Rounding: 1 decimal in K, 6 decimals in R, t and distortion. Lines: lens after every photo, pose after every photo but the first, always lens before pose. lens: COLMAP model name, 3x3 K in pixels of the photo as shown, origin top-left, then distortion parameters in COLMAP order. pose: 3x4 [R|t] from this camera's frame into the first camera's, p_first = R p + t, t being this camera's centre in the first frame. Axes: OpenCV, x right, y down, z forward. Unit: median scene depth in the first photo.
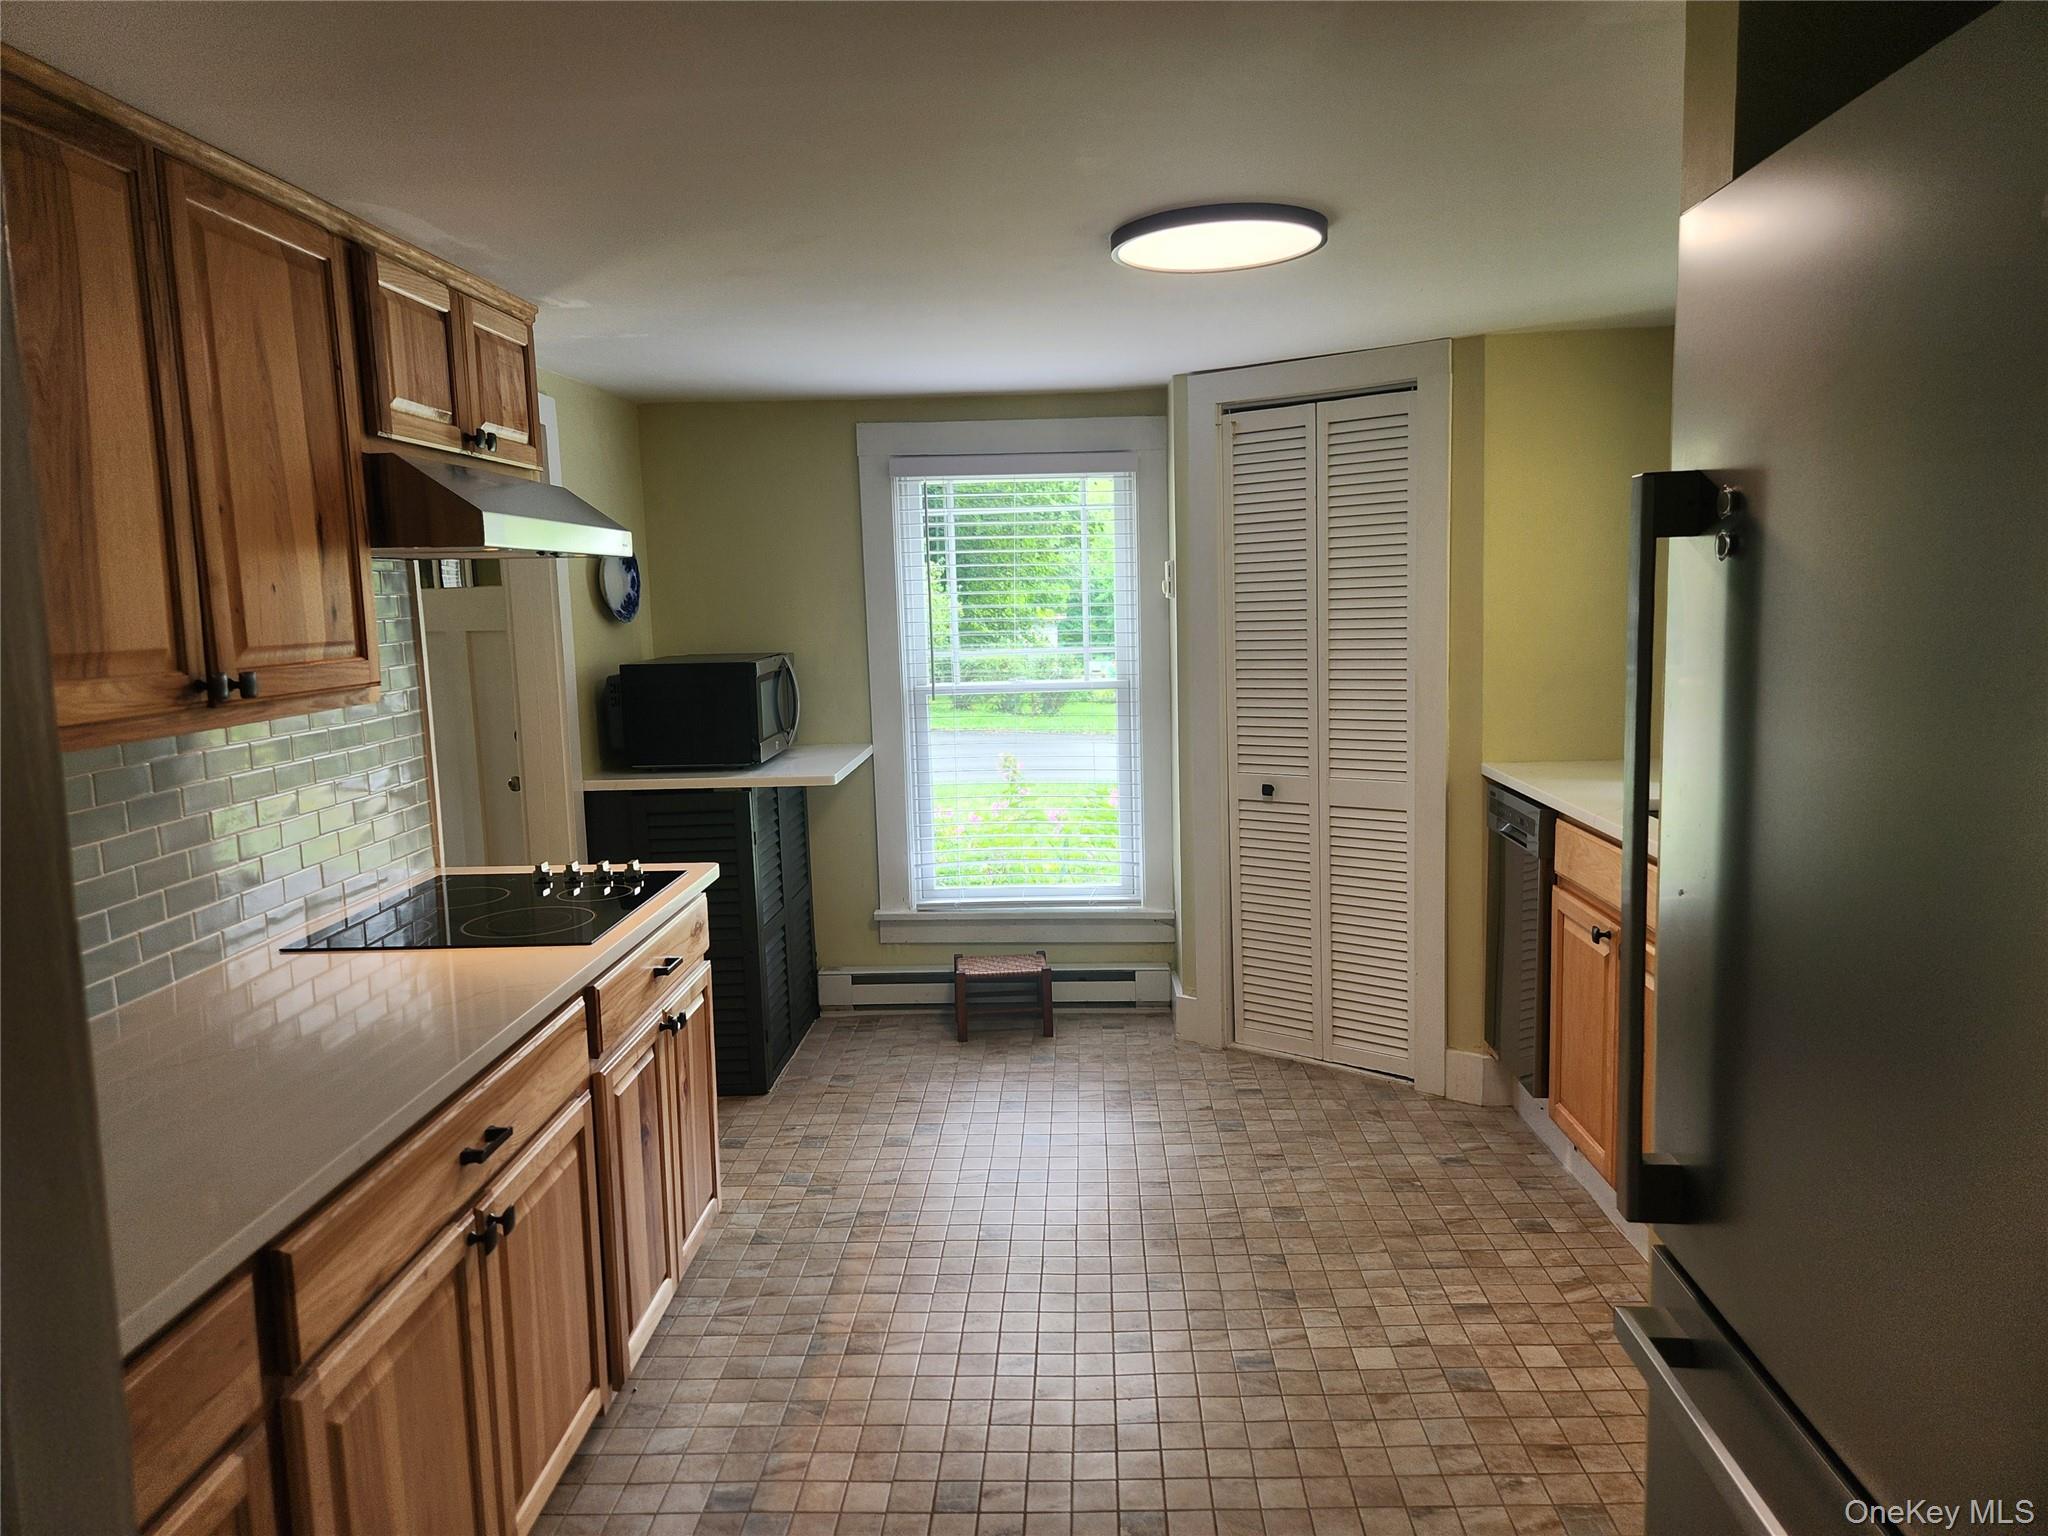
lens RADIAL K [[1374.6, 0, 1011.1], [0, 1374.6, 760.4], [0, 0, 1]] dist [0.065709, -0.054666]
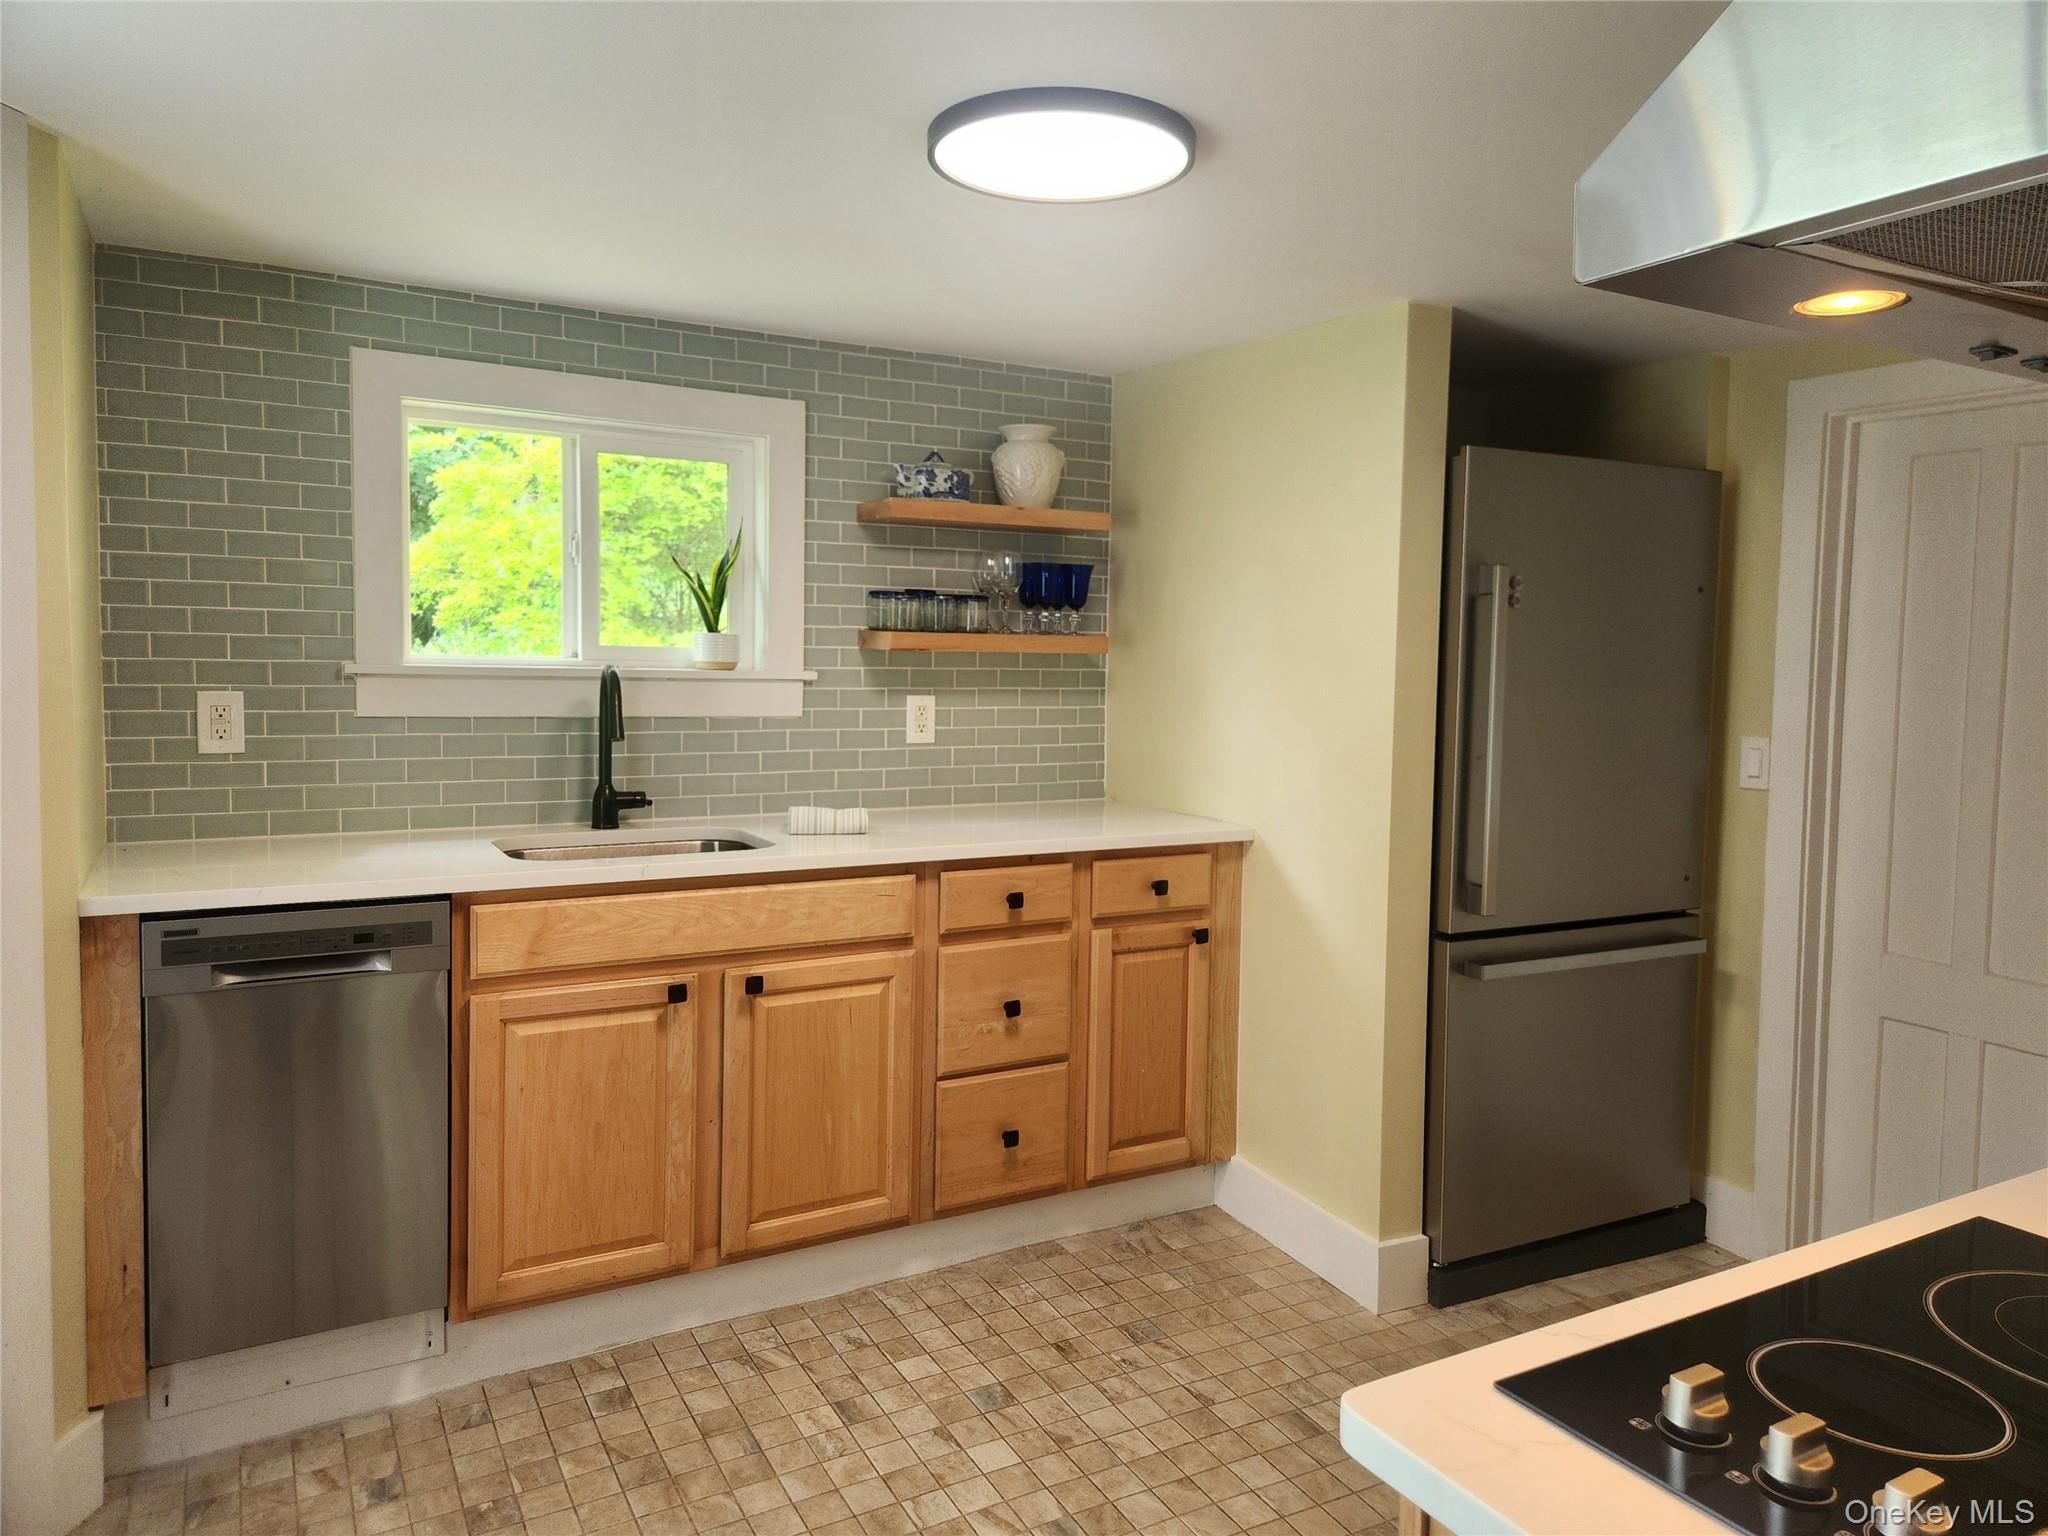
lens RADIAL K [[1374.6, 0, 1006.4], [0, 1374.6, 729.9], [0, 0, 1]] dist [0.065709, -0.054666]
pose [[-0.522930, -0.030292, 0.851837, -0.327679], [0.104605, 0.989533, 0.099404, -0.082042], [-0.845933, 0.141088, -0.514288, 0.915620]]
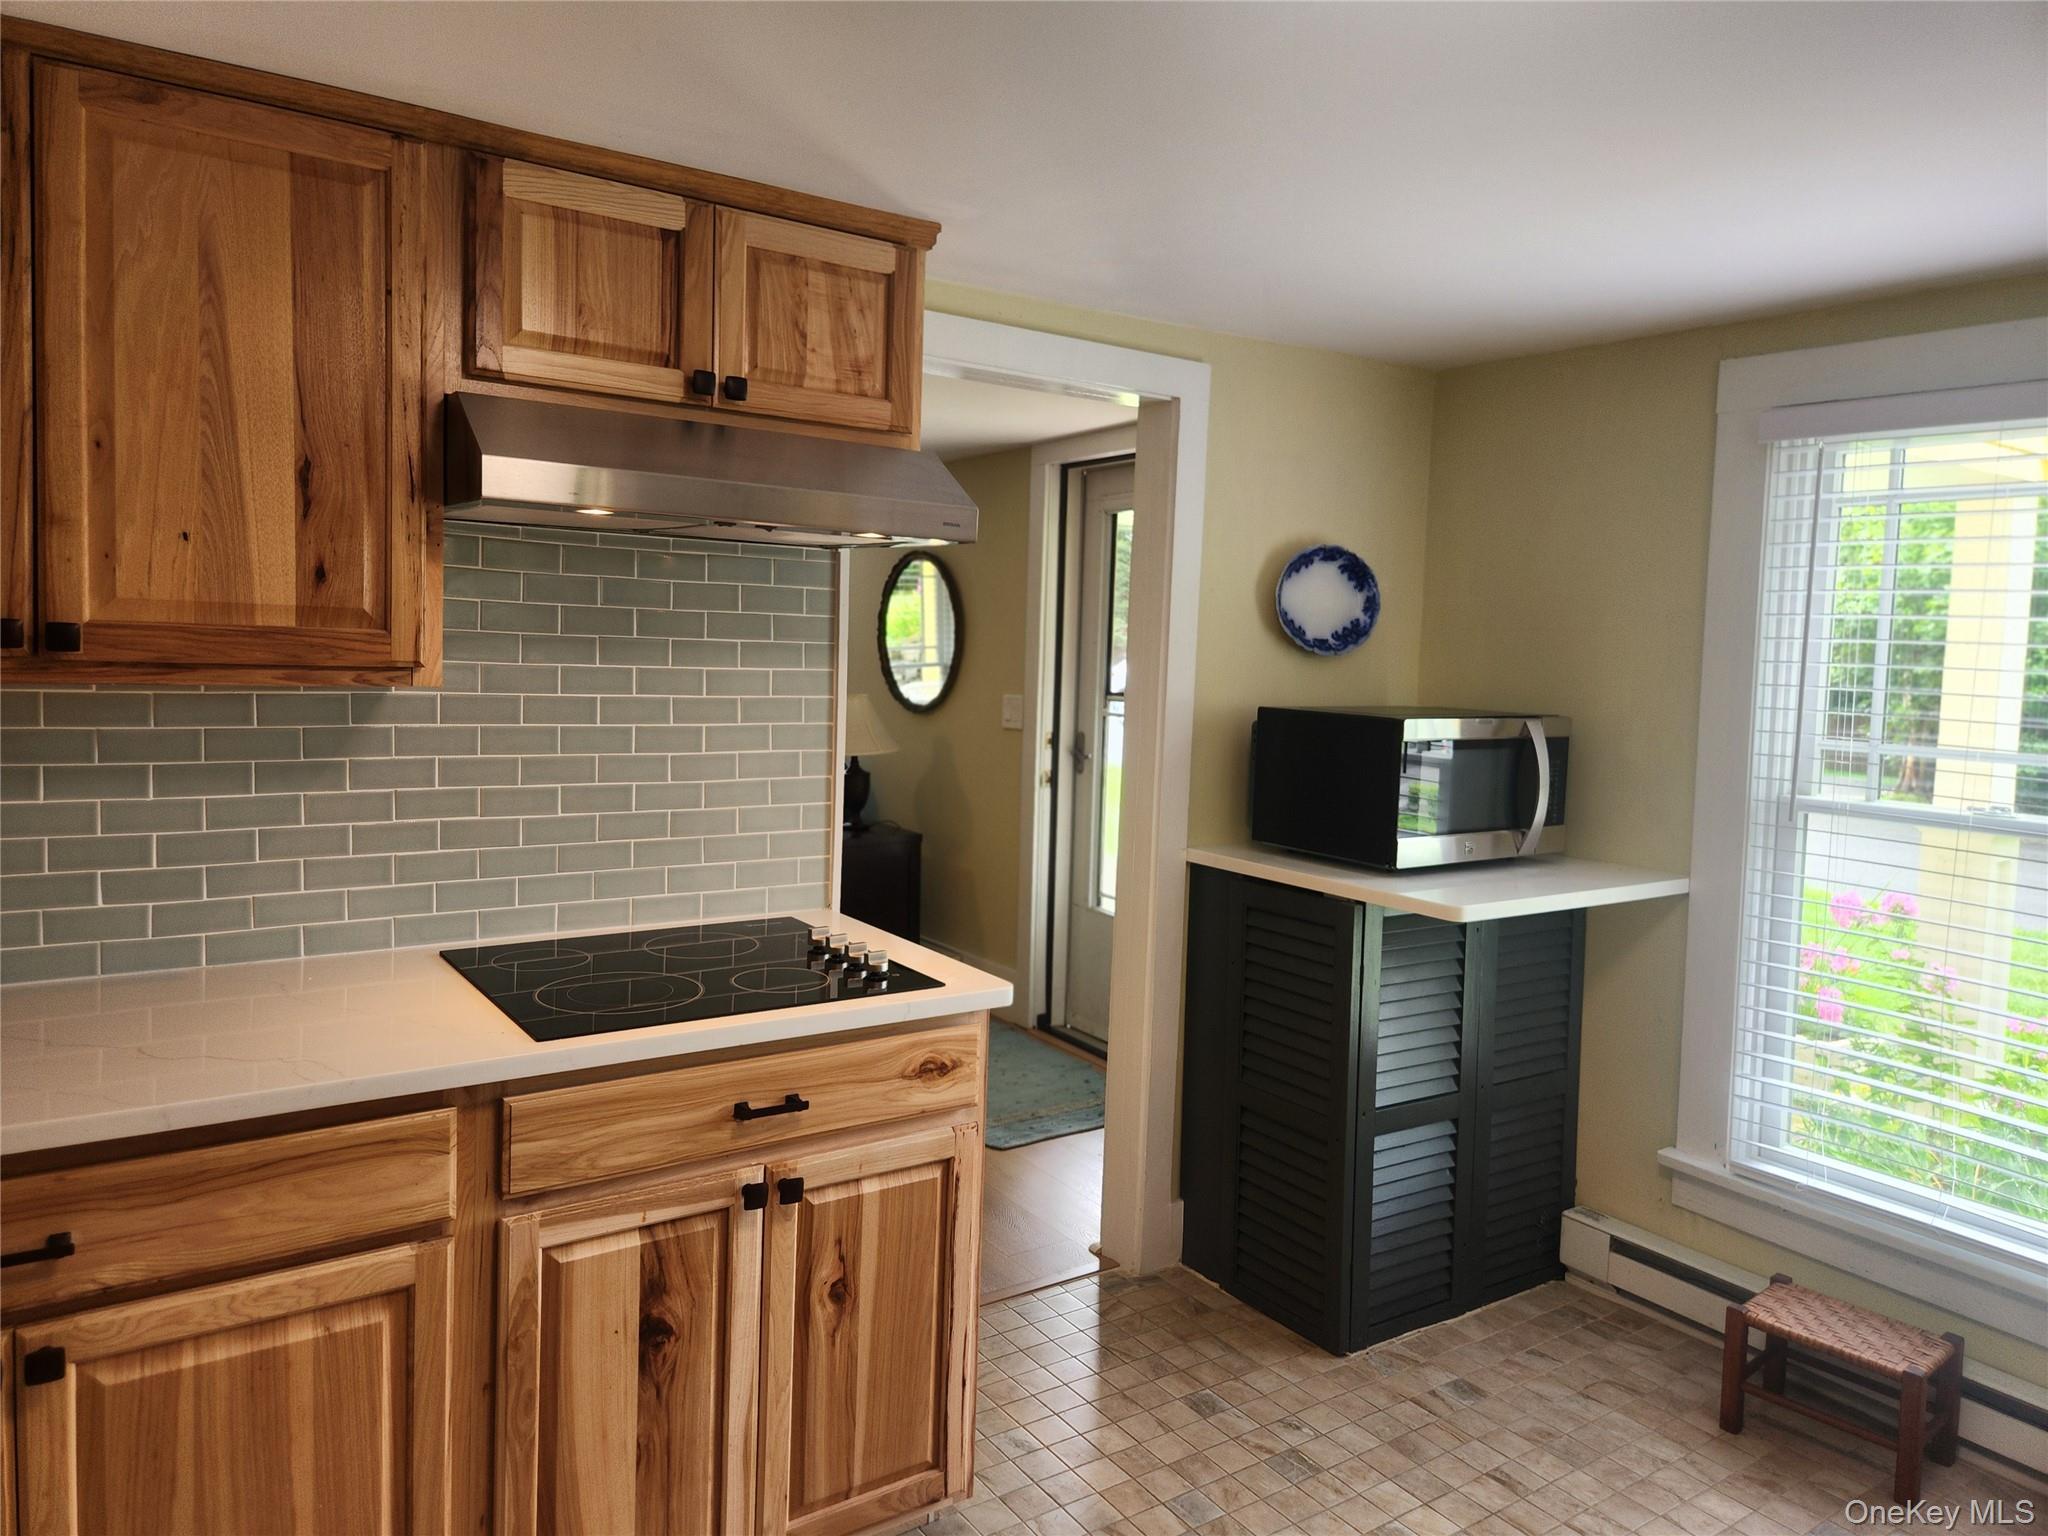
lens RADIAL K [[1374.6, 0, 979.2], [0, 1374.6, 736.1], [0, 0, 1]] dist [0.065709, -0.054666]
pose [[0.587459, 0.106796, -0.802176, 0.237672], [-0.152468, 0.988108, 0.019892, -0.045181], [0.794762, 0.110620, 0.596756, 0.430950]]
